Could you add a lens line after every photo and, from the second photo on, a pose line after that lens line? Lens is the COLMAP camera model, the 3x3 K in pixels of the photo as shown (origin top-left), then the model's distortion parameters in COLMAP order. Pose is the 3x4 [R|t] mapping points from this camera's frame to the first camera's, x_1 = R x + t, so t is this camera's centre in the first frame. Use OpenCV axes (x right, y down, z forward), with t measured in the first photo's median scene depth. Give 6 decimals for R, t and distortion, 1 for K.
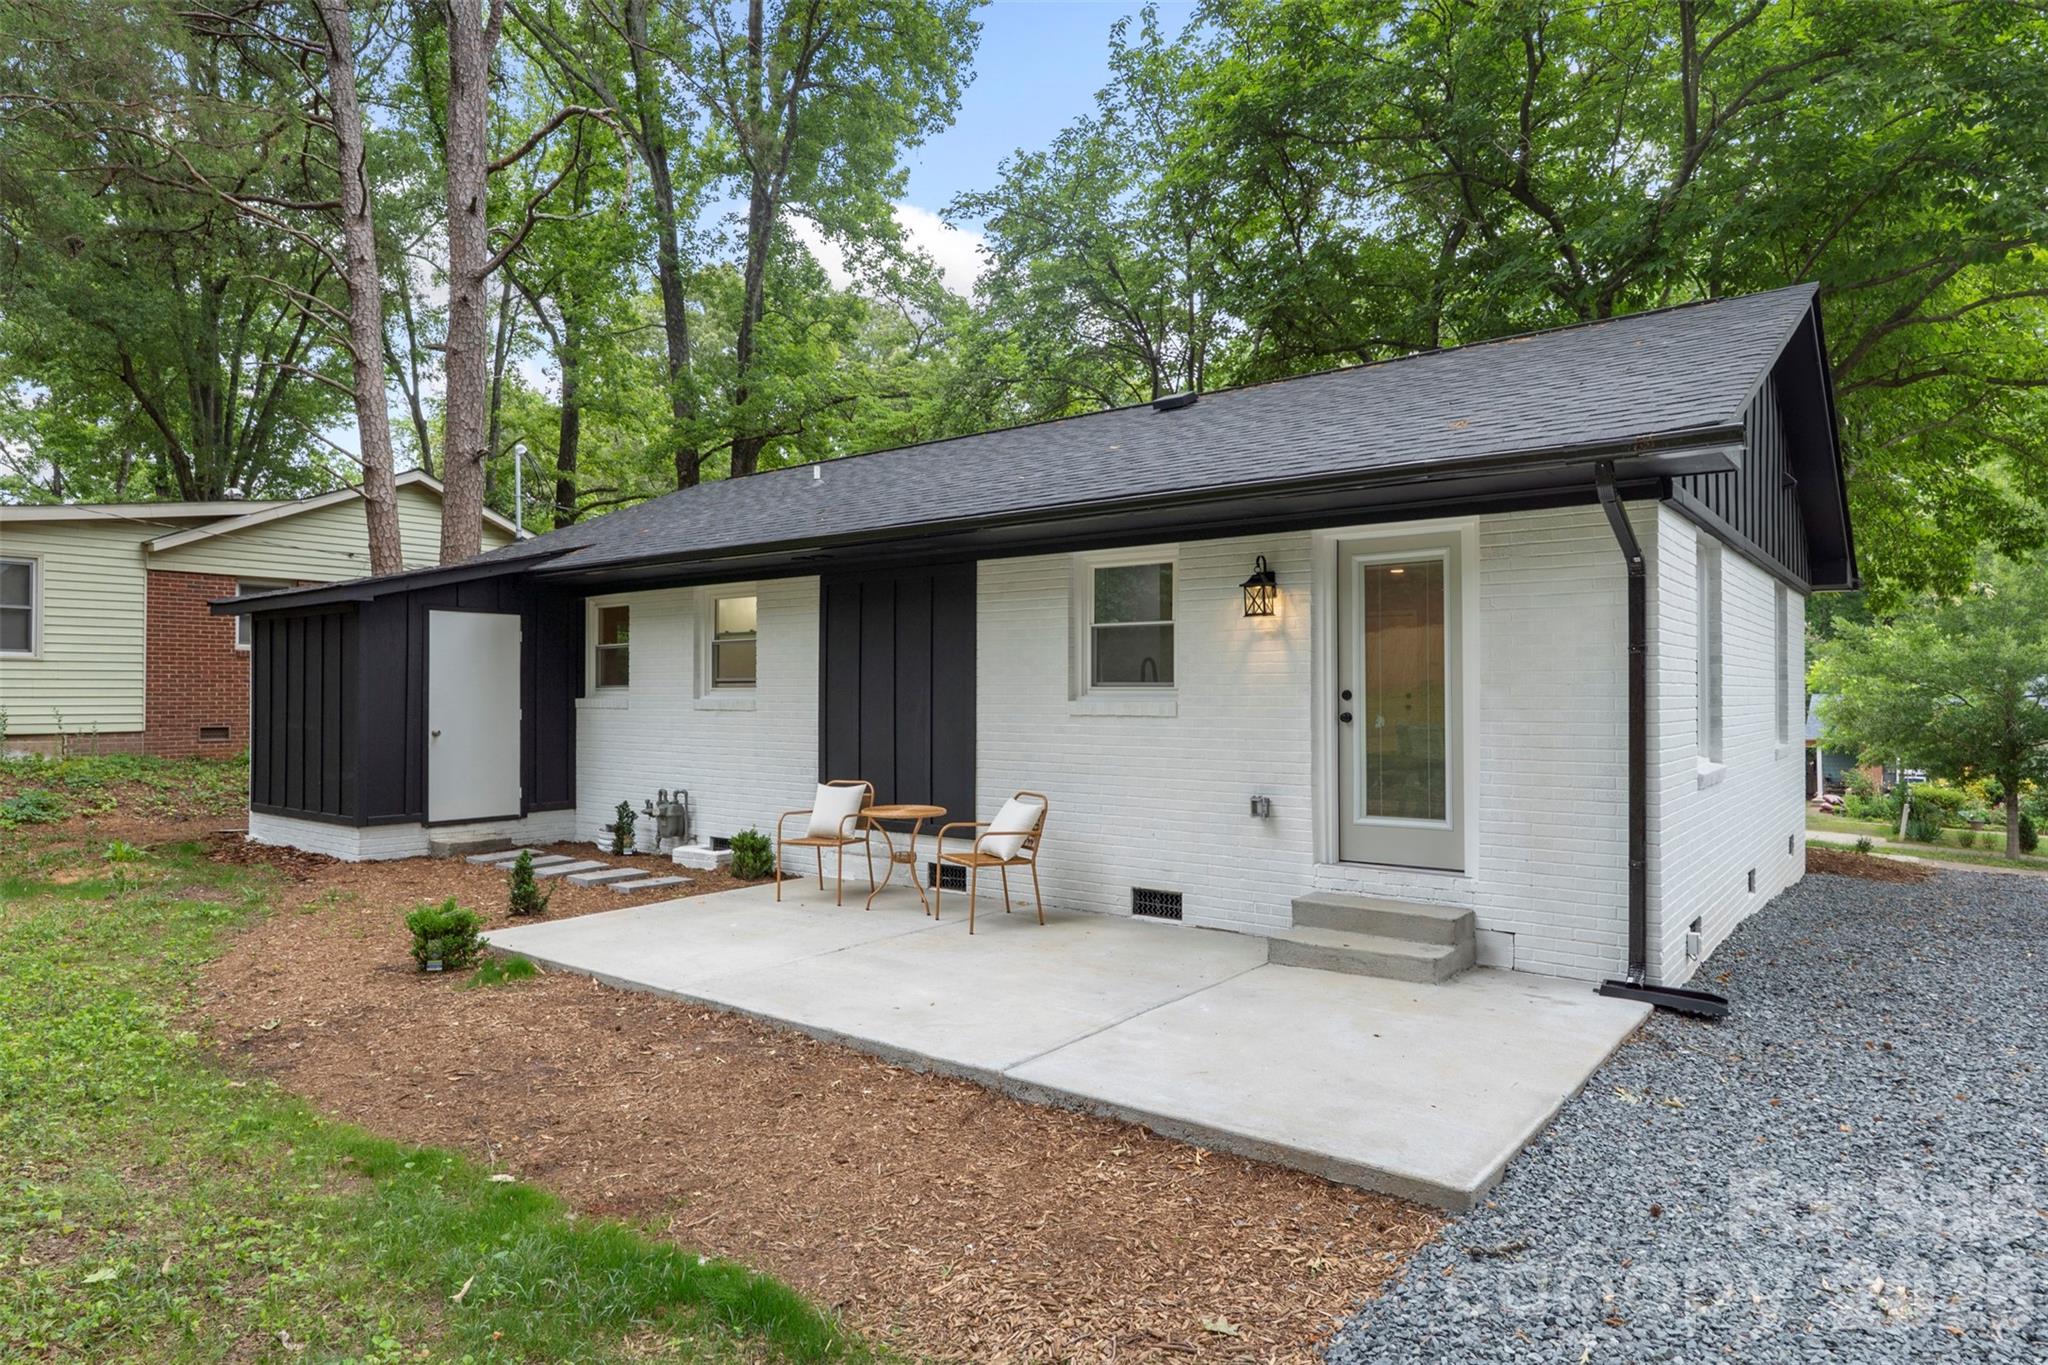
lens RADIAL K [[1170.6, 0, 1024.0], [0, 1170.6, 682.5], [0, 0, 1]] dist [-0.000567, 0.000050]
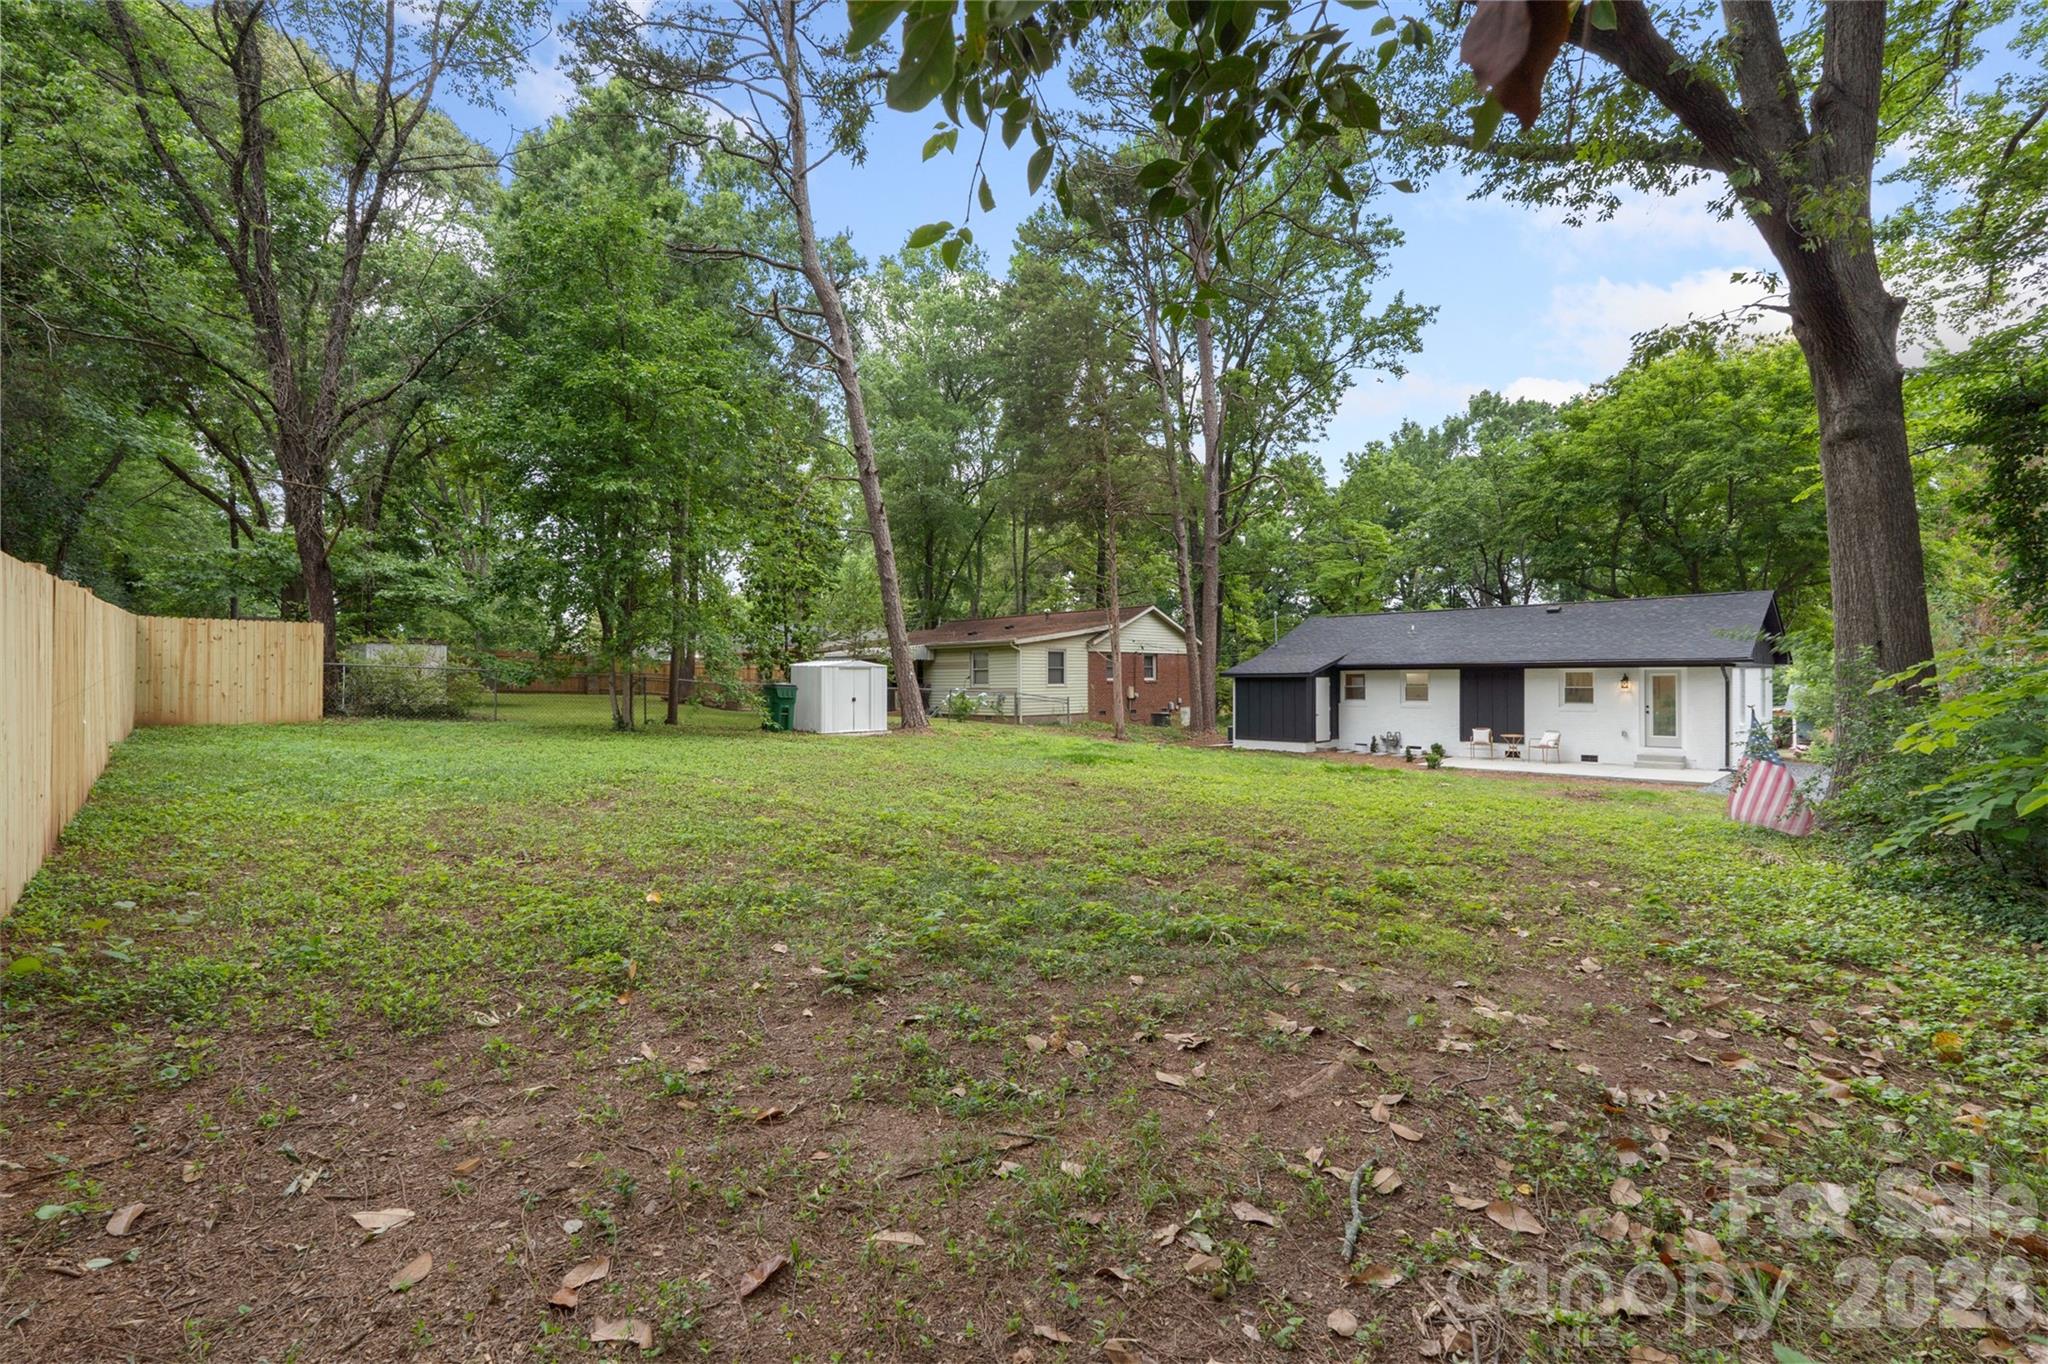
lens RADIAL K [[897.0, 0, 1024.0], [0, 897.0, 682.0], [0, 0, 1]] dist [0.000716, -0.000008]
pose [[0.988660, 0.001830, -0.150157, -1.276973], [-0.000504, 0.999961, 0.008867, -0.092780], [0.150168, -0.008691, 0.988622, -2.209462]]
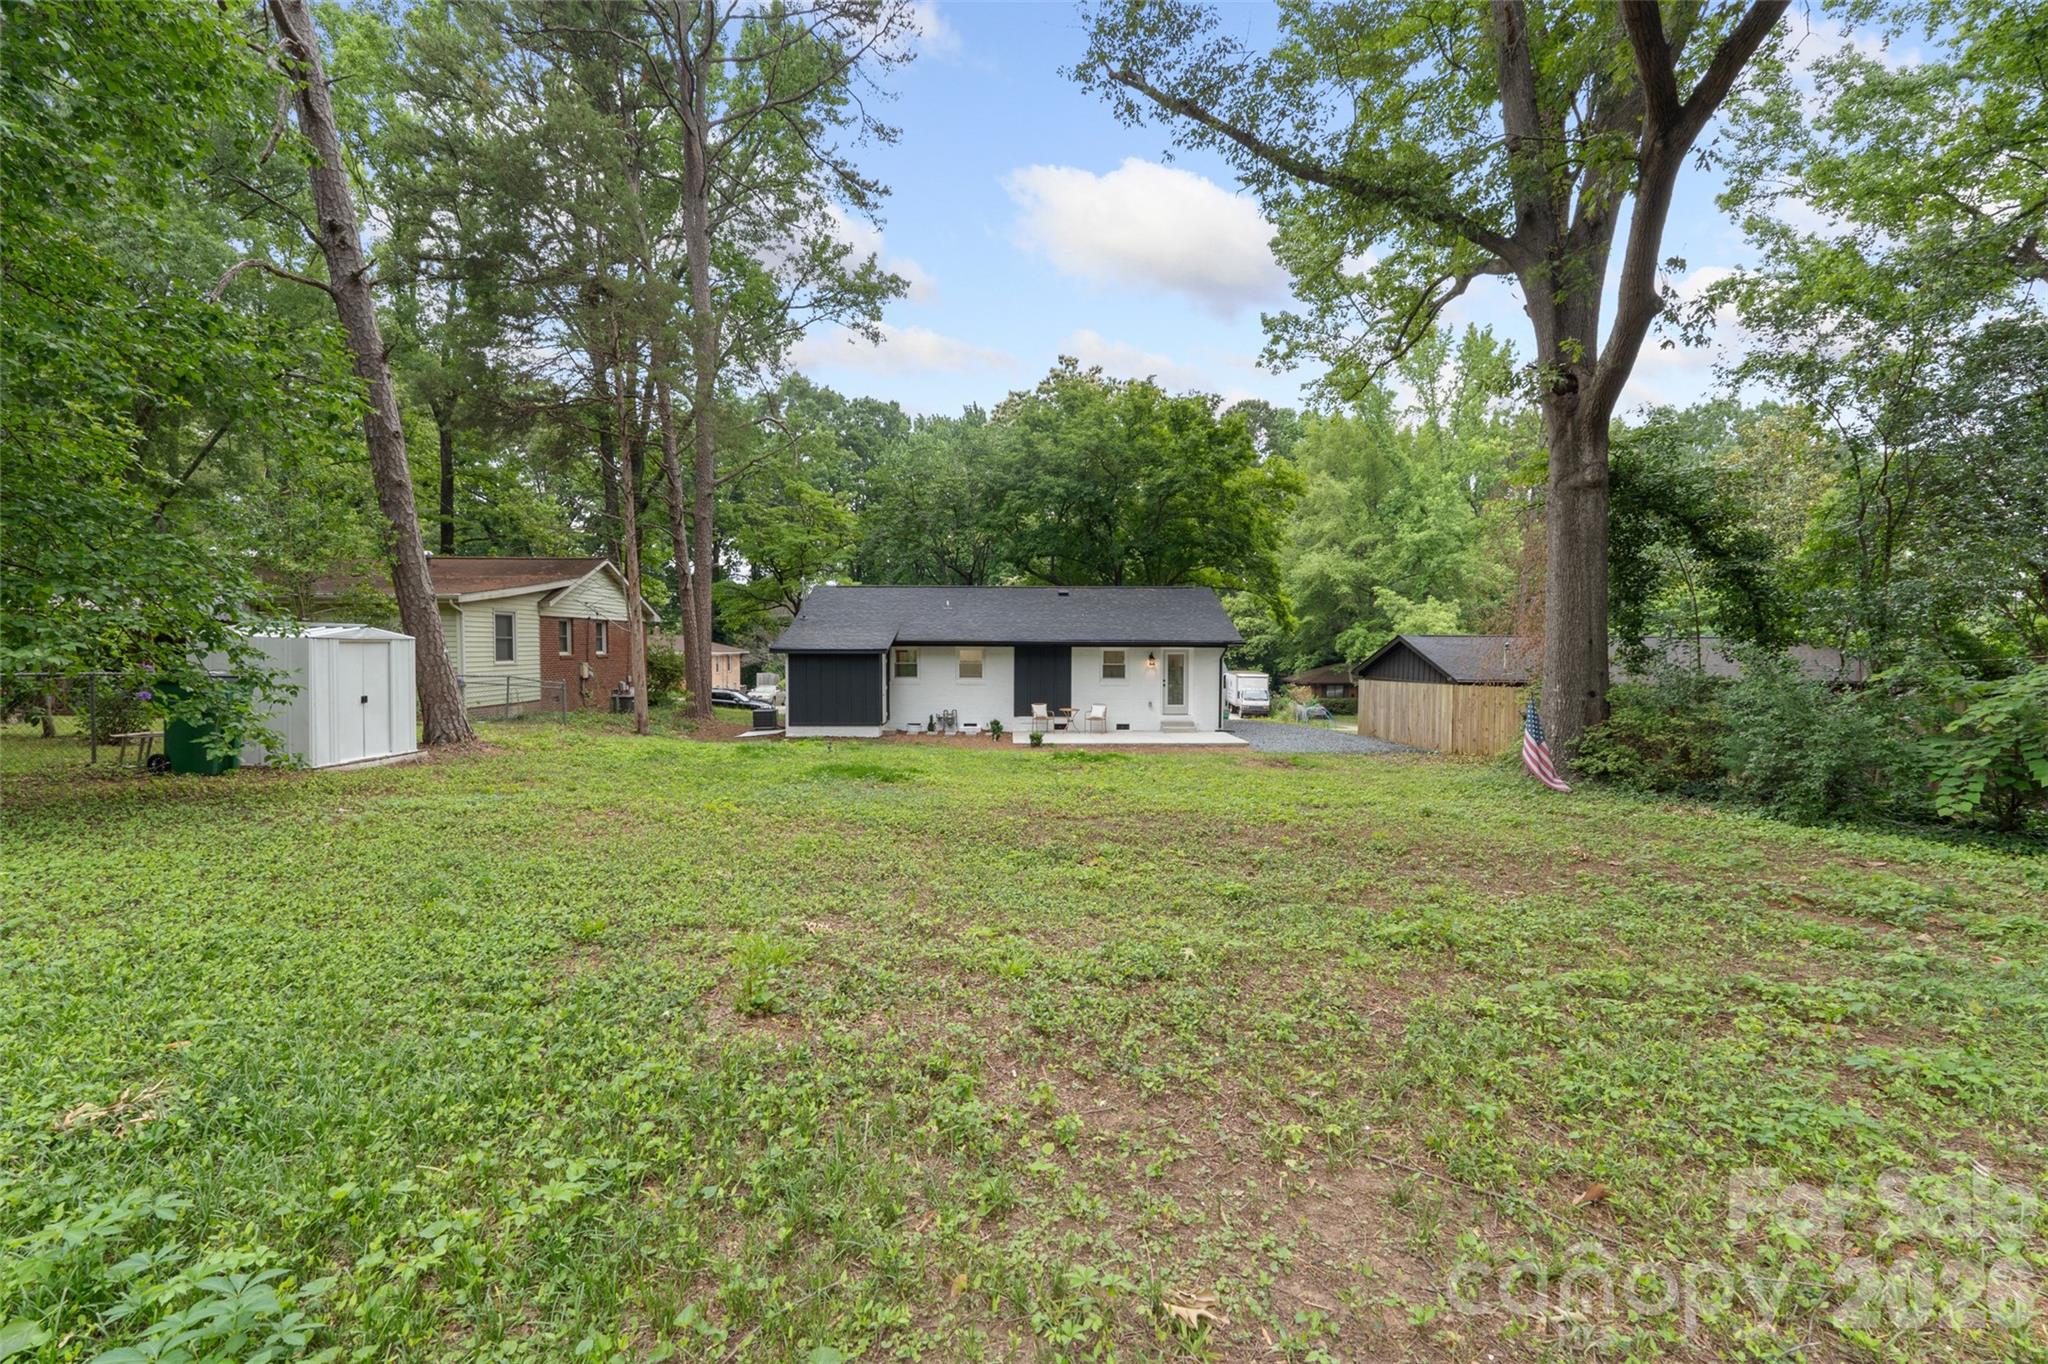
lens RADIAL K [[897.0, 0, 1024.0], [0, 897.0, 682.0], [0, 0, 1]] dist [0.000716, -0.000008]
pose [[0.786748, -0.015942, 0.617068, -2.236199], [-0.010964, 0.999148, 0.039791, -0.113672], [-0.617177, -0.038071, 0.785903, -1.424276]]
